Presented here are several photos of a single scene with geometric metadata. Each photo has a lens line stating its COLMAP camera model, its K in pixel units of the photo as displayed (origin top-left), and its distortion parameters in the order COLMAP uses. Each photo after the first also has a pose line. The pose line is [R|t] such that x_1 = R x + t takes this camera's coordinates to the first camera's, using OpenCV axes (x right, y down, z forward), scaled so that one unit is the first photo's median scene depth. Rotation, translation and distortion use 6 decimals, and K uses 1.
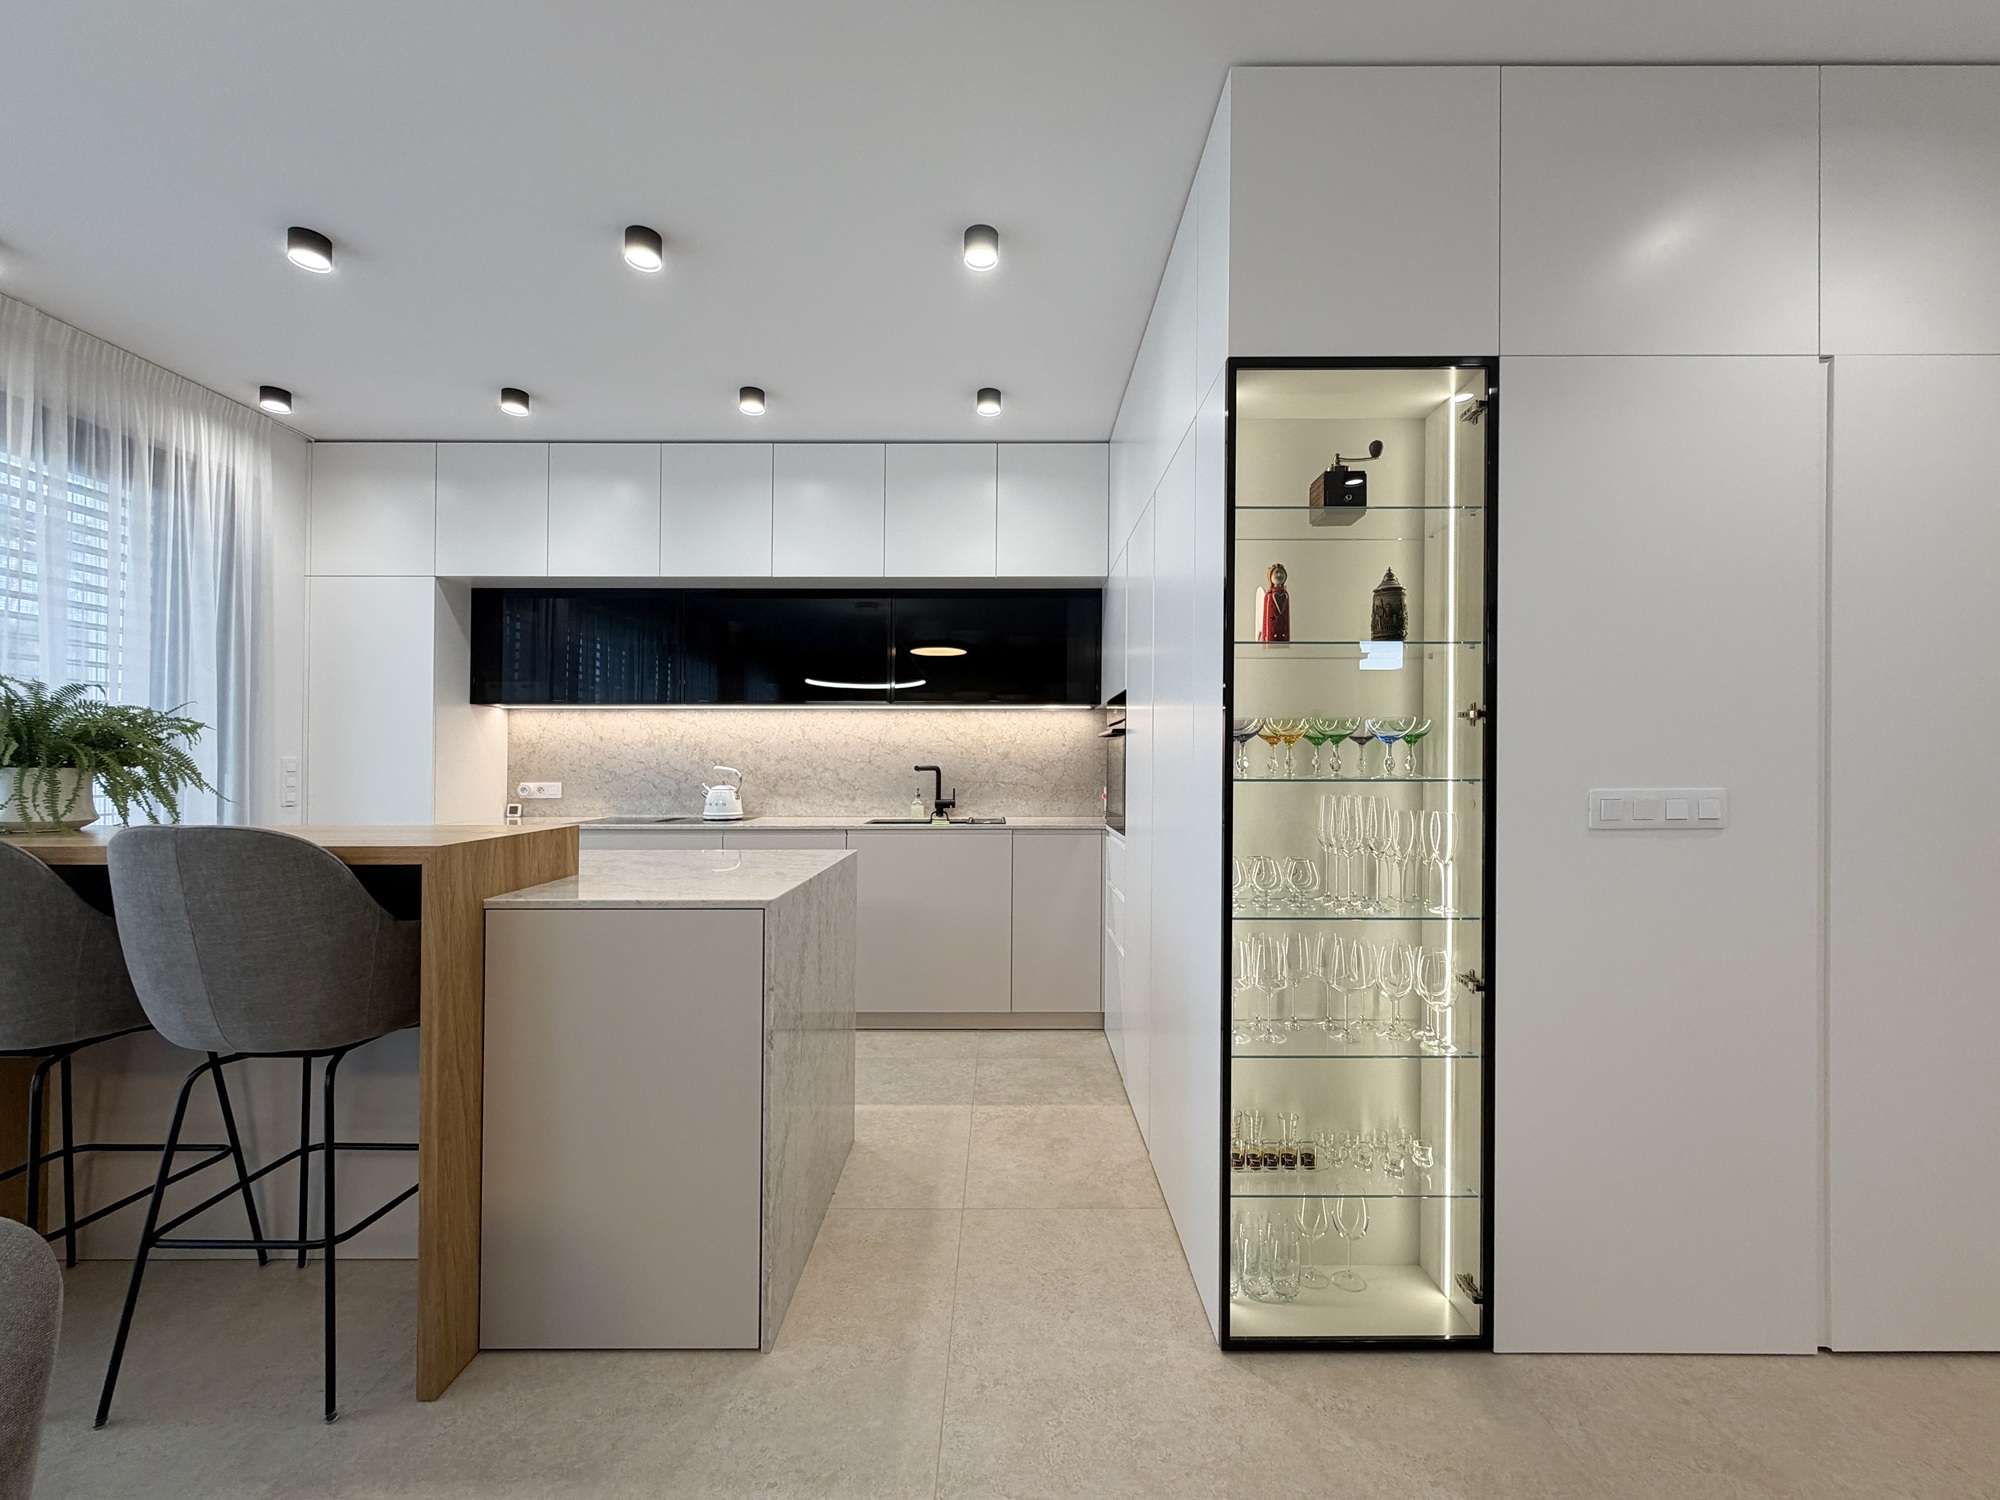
lens RADIAL K [[819.2, 0, 1003.7], [0, 819.2, 743.9], [0, 0, 1]] dist [-0.000360, 0.000487]
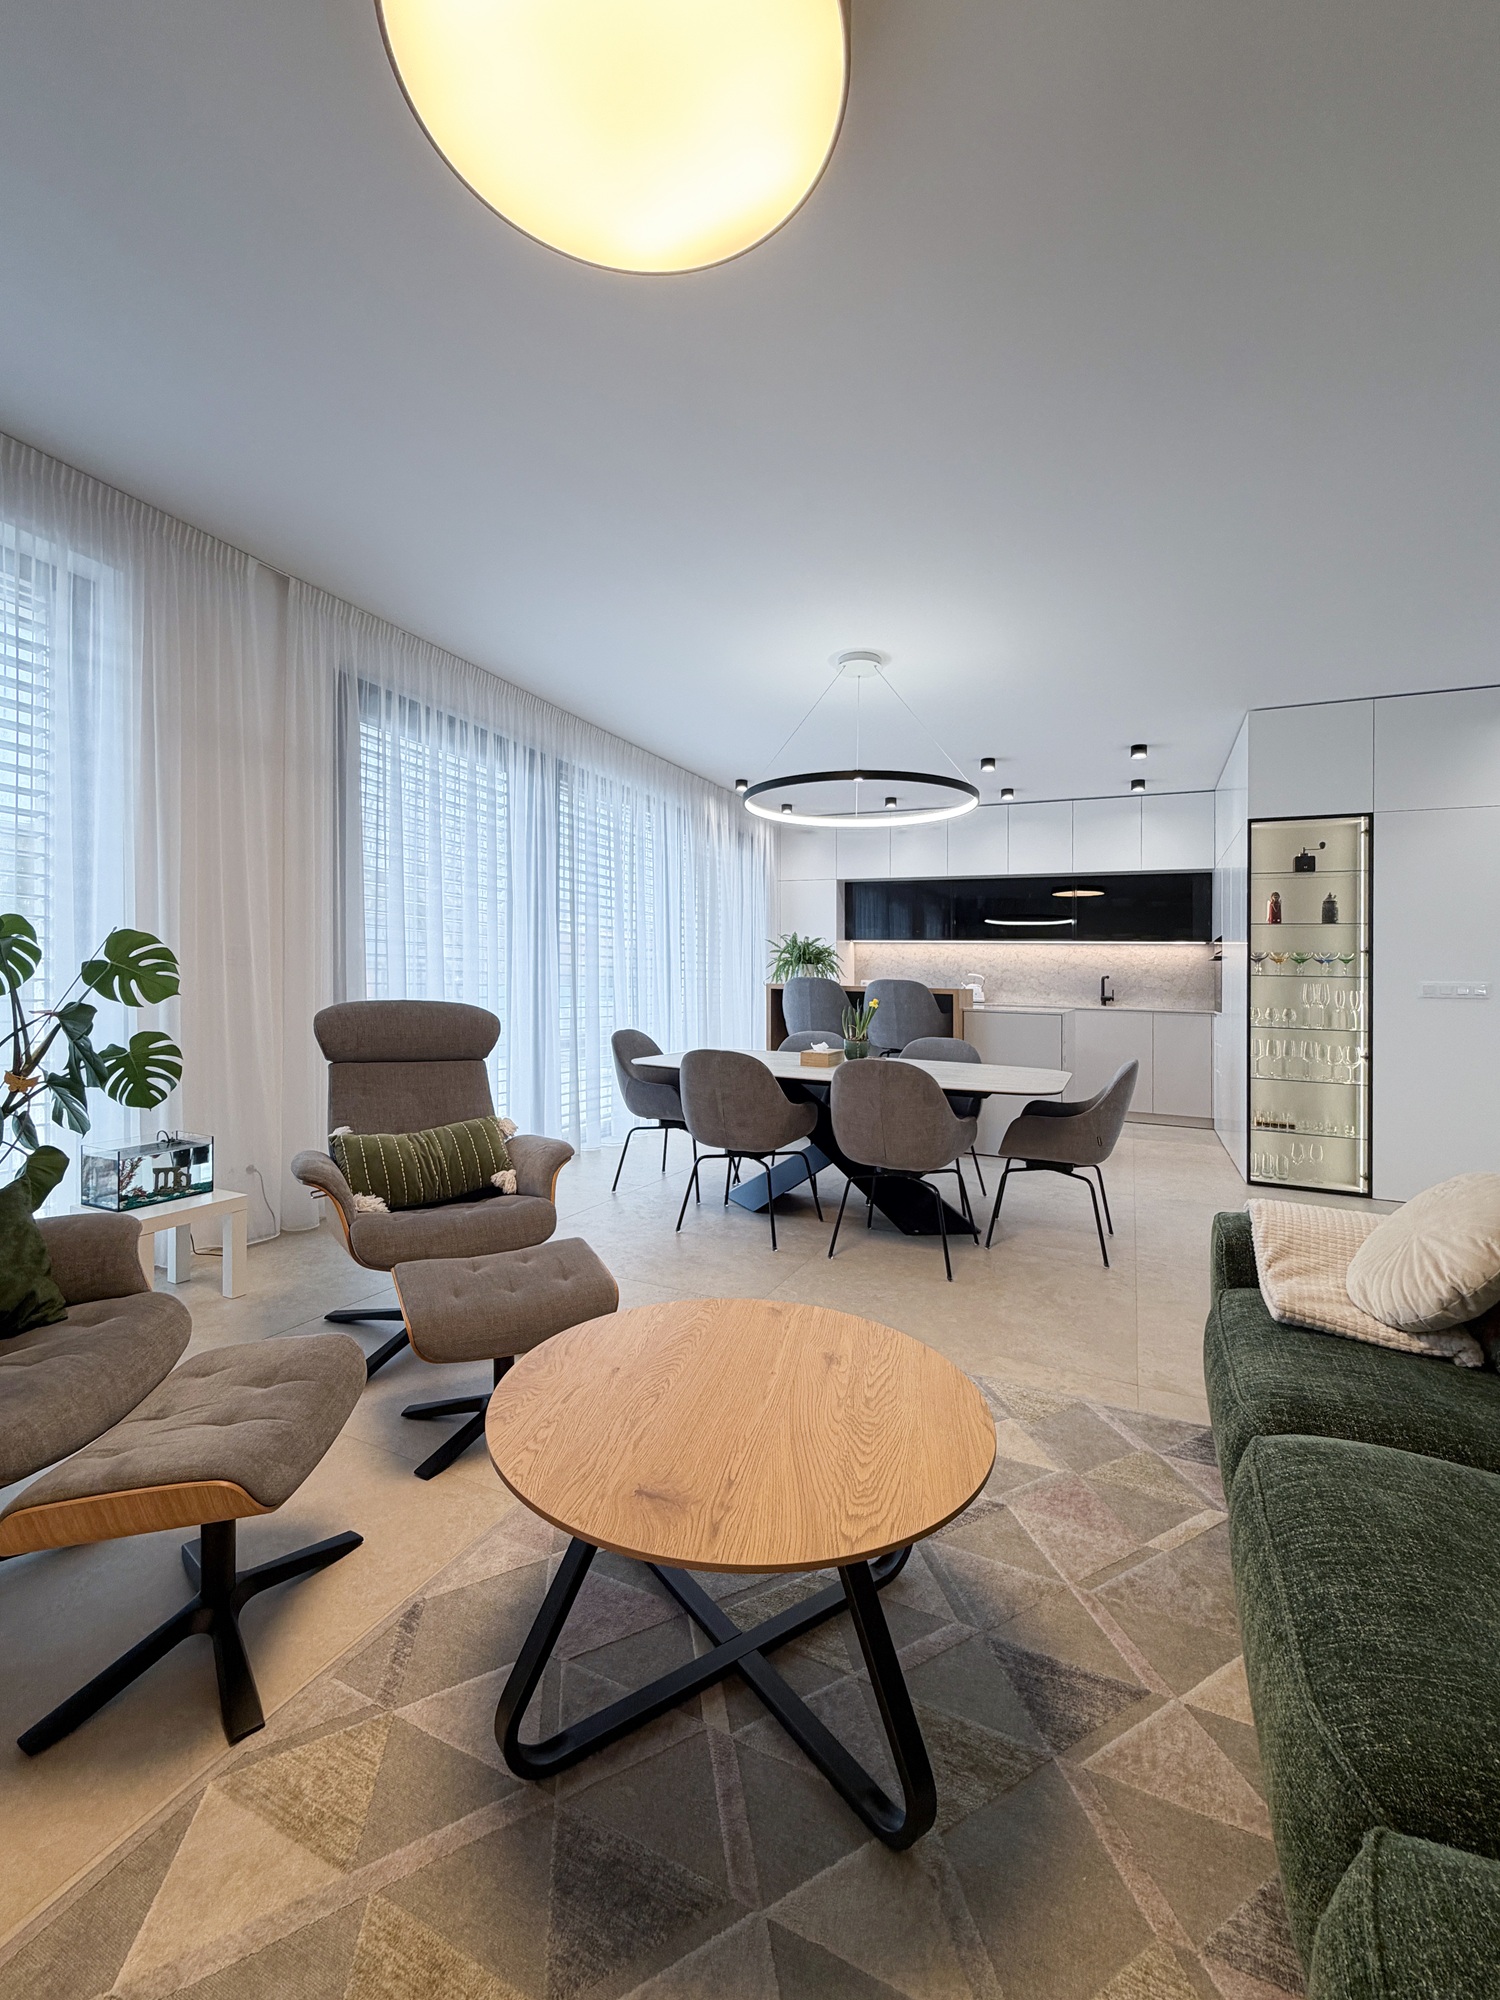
lens RADIAL K [[795.0, 0, 711.1], [0, 795.0, 932.4], [0, 0, 1]] dist [0.000135, -0.000156]
pose [[0.886772, -0.001336, -0.462206, -0.047415], [-0.019123, 0.999034, -0.039576, 0.021701], [0.461812, 0.043933, 0.885889, -1.134893]]
